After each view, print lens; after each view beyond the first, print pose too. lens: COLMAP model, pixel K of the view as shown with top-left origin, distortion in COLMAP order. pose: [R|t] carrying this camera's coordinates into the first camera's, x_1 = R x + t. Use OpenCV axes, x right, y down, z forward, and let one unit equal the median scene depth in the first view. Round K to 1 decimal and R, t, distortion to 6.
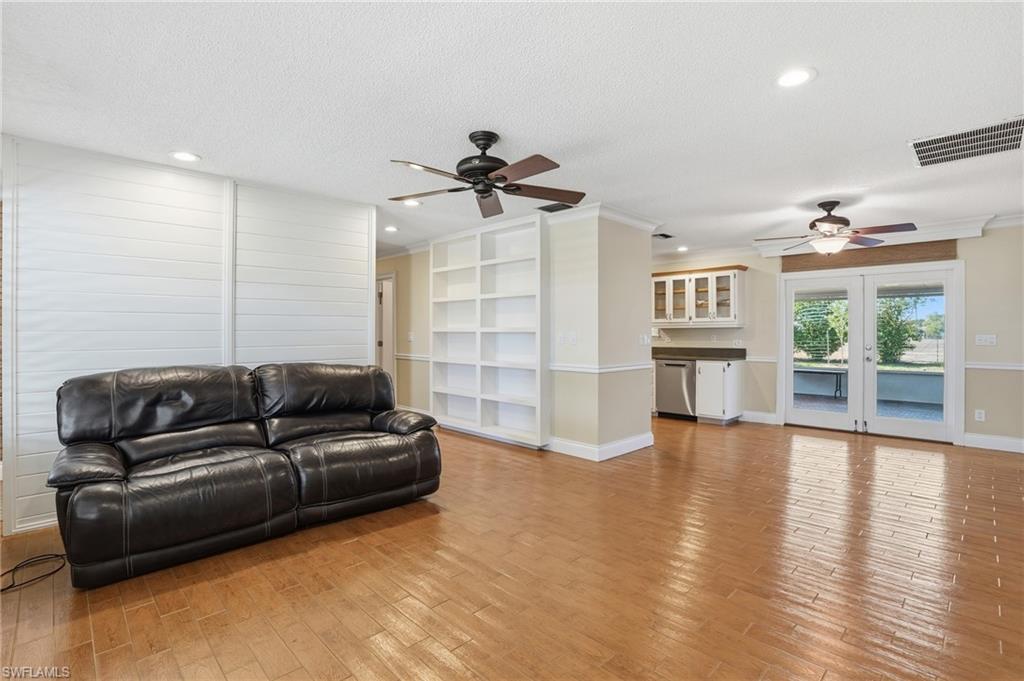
lens RADIAL K [[485.3, 0, 511.6], [0, 485.3, 331.4], [0, 0, 1]] dist [-0.073217, 0.027443]
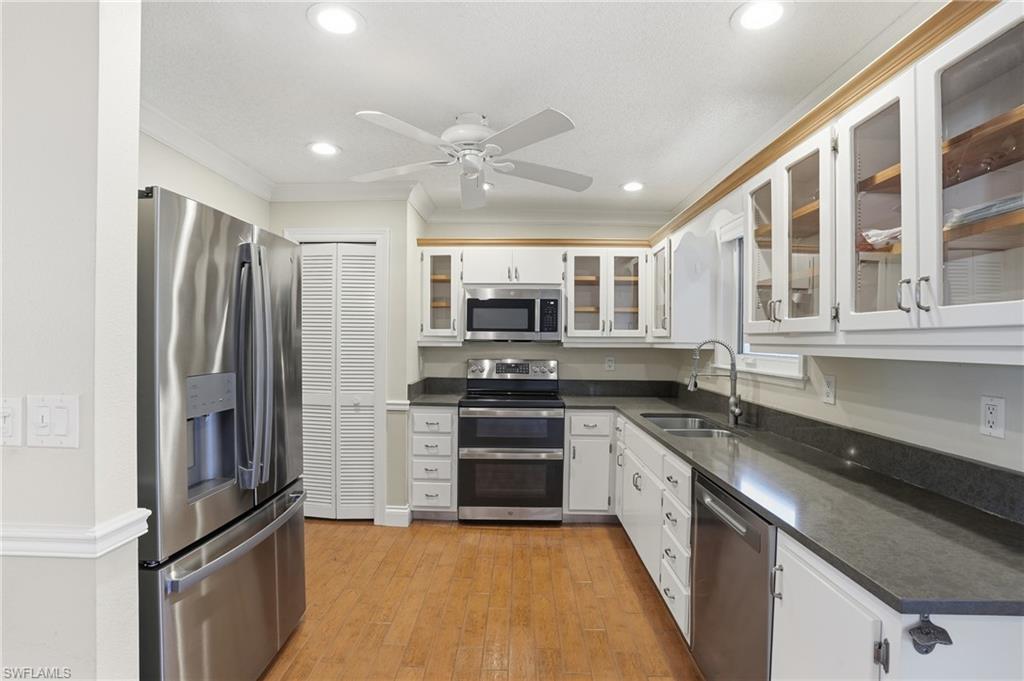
lens RADIAL K [[475.6, 0, 510.5], [0, 475.6, 338.0], [0, 0, 1]] dist [-0.067709, 0.023918]
pose [[0.698705, 0.002915, -0.715404, 0.450069], [-0.004184, 0.999991, -0.000012, -0.016990], [0.715398, 0.003002, 0.698711, 0.794784]]
